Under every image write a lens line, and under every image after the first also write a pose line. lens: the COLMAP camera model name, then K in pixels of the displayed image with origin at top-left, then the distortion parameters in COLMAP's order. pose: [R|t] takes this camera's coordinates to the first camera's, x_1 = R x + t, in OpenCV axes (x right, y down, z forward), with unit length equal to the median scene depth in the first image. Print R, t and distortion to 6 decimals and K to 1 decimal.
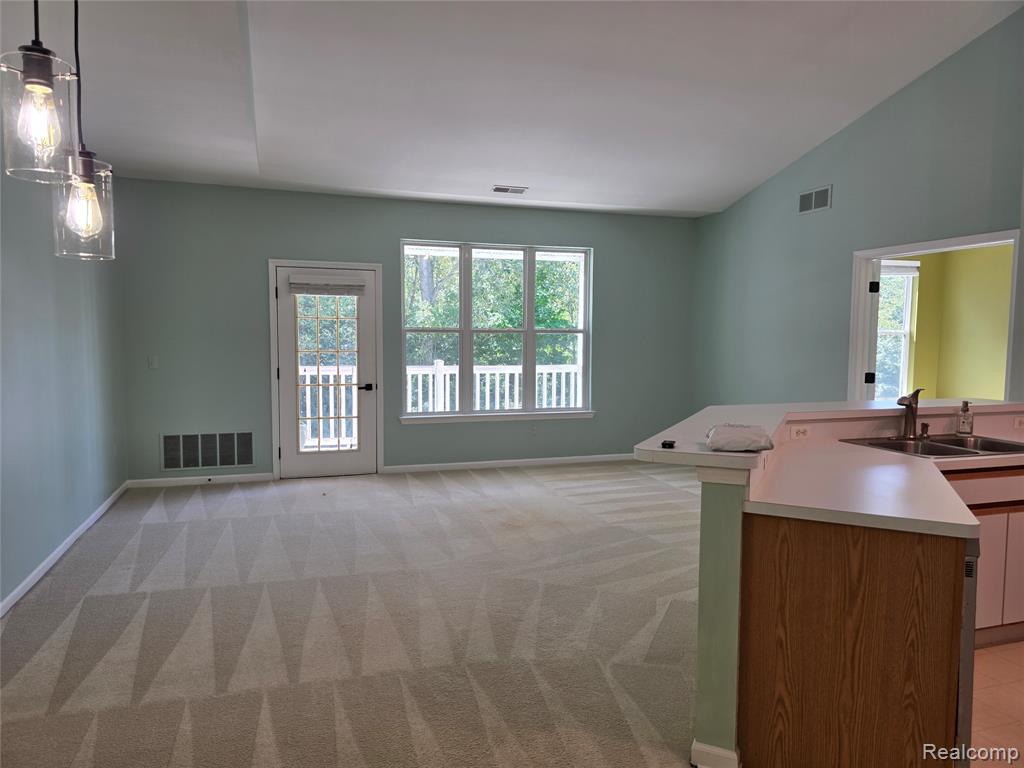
lens RADIAL K [[703.9, 0, 512.0], [0, 703.9, 384.0], [0, 0, 1]] dist [0.059582, -0.057357]
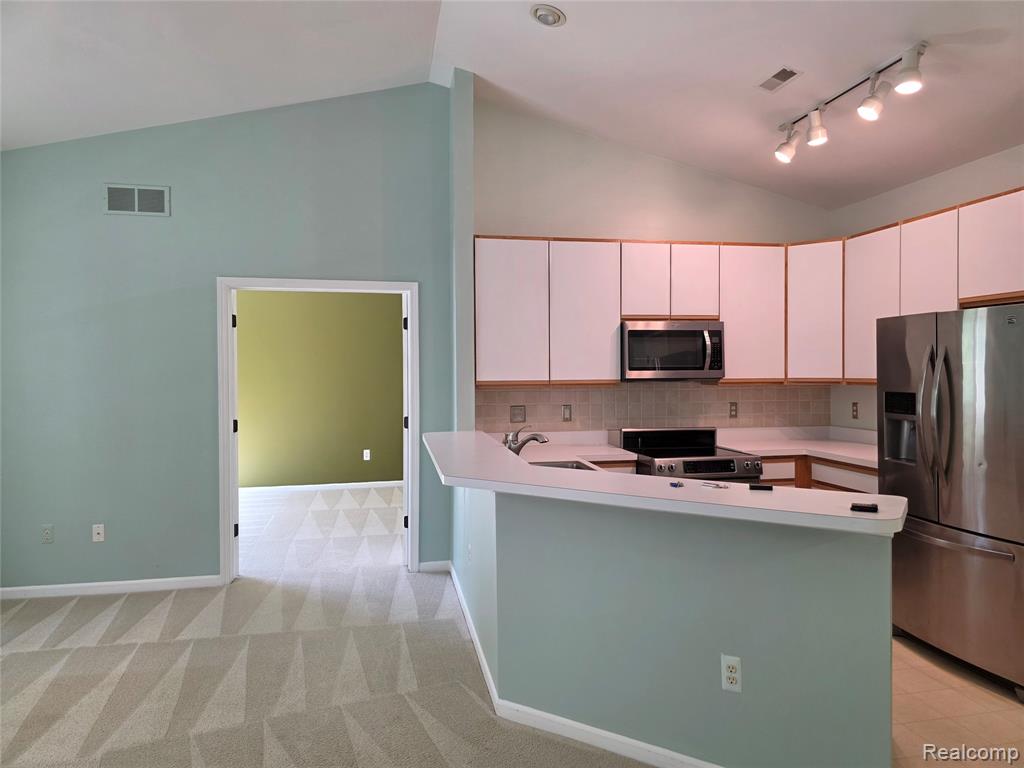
lens RADIAL K [[691.2, 0, 515.1], [0, 691.2, 379.0], [0, 0, 1]] dist [0.068536, -0.052548]
pose [[0.125486, -0.023125, 0.991826, -0.242498], [0.080459, 0.996672, 0.013058, -0.041444], [-0.988827, 0.078163, 0.126929, 0.469580]]
